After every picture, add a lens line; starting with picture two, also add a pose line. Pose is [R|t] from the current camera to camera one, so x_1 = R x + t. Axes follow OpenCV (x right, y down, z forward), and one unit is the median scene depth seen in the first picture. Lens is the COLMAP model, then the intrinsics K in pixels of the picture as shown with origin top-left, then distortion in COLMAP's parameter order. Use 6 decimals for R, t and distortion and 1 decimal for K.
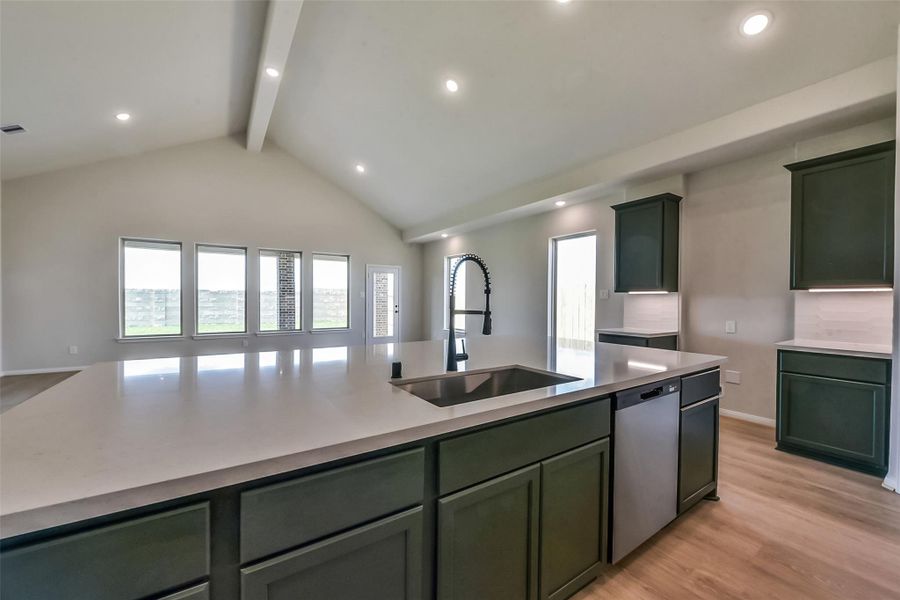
lens RADIAL K [[348.9, 0, 449.4], [0, 348.9, 303.5], [0, 0, 1]] dist [-0.008922, 0.000770]
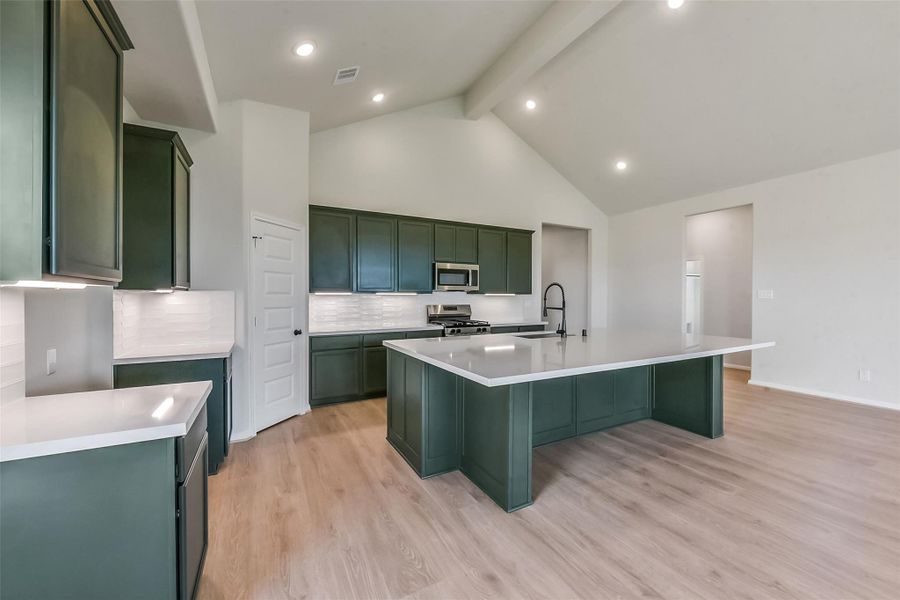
lens RADIAL K [[348.9, 0, 455.2], [0, 348.9, 297.5], [0, 0, 1]] dist [-0.008922, 0.000770]
pose [[-0.995837, -0.009004, 0.090702, 0.198868], [-0.007575, 0.999842, 0.016088, -0.030718], [-0.090833, 0.015334, -0.995748, 1.339401]]
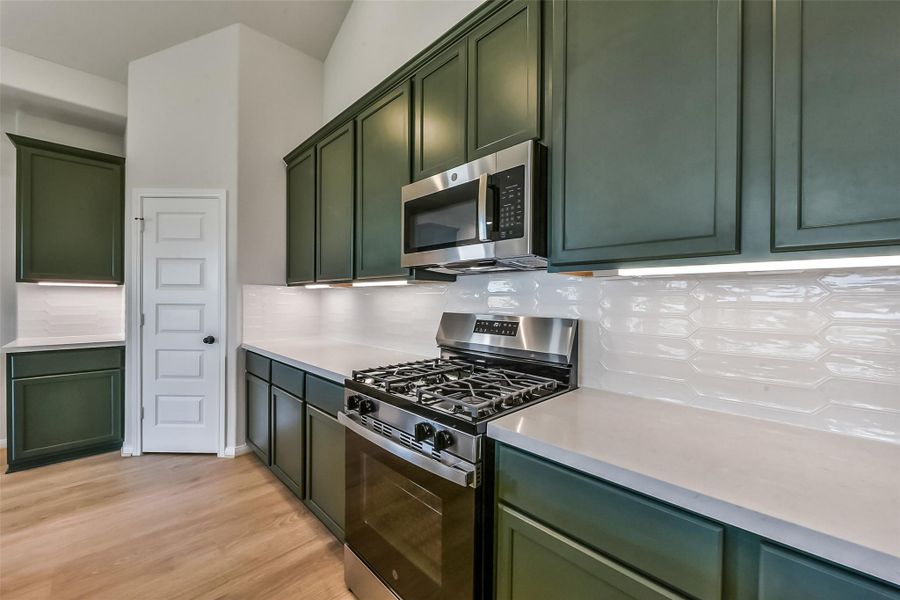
lens RADIAL K [[348.9, 0, 453.8], [0, 348.9, 304.7], [0, 0, 1]] dist [-0.008922, 0.000770]
pose [[-0.199560, -0.020353, 0.979674, -0.053108], [-0.000415, 0.999786, 0.020686, -0.001219], [-0.979885, 0.003721, -0.199526, 0.083325]]
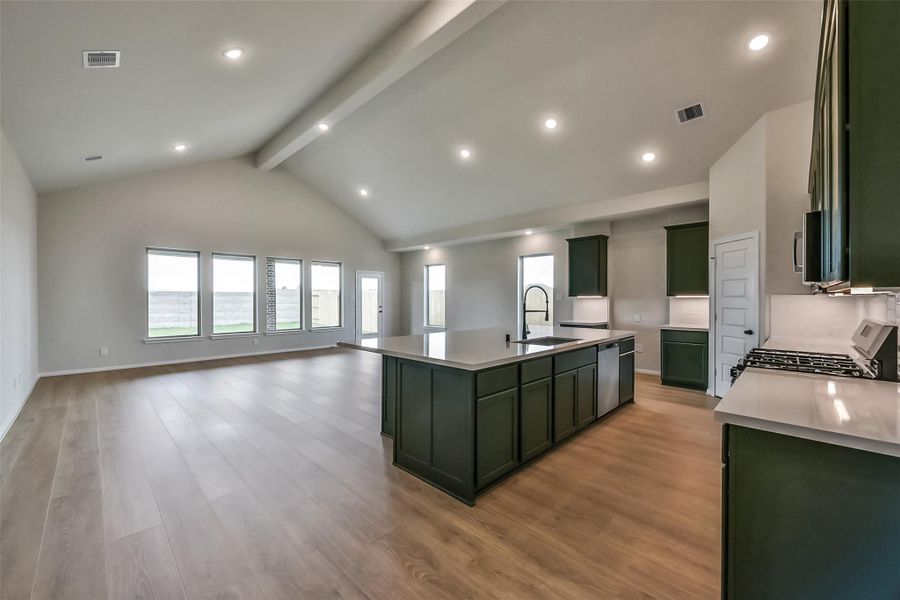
lens RADIAL K [[348.9, 0, 453.2], [0, 348.9, 297.9], [0, 0, 1]] dist [-0.008922, 0.000770]
pose [[0.978906, -0.006029, 0.204220, -0.361949], [0.008482, 0.999902, -0.011136, -0.015213], [-0.204133, 0.012633, 0.978862, -0.418835]]
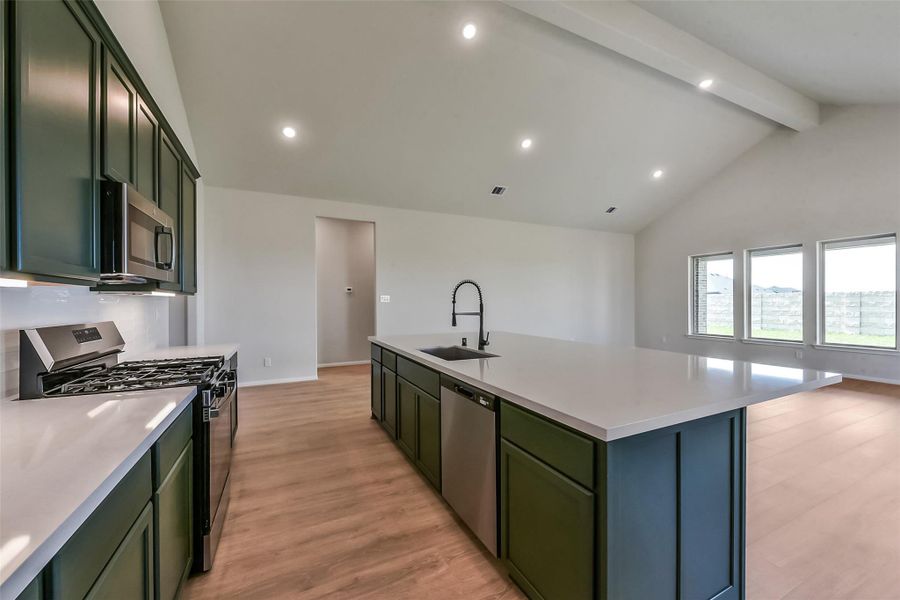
lens RADIAL K [[348.9, 0, 449.9], [0, 348.9, 299.0], [0, 0, 1]] dist [-0.008922, 0.000770]
pose [[-0.131595, -0.017739, -0.991145, 0.705776], [-0.006665, 0.999833, -0.017010, -0.006814], [0.991281, 0.004367, -0.131691, 0.456731]]
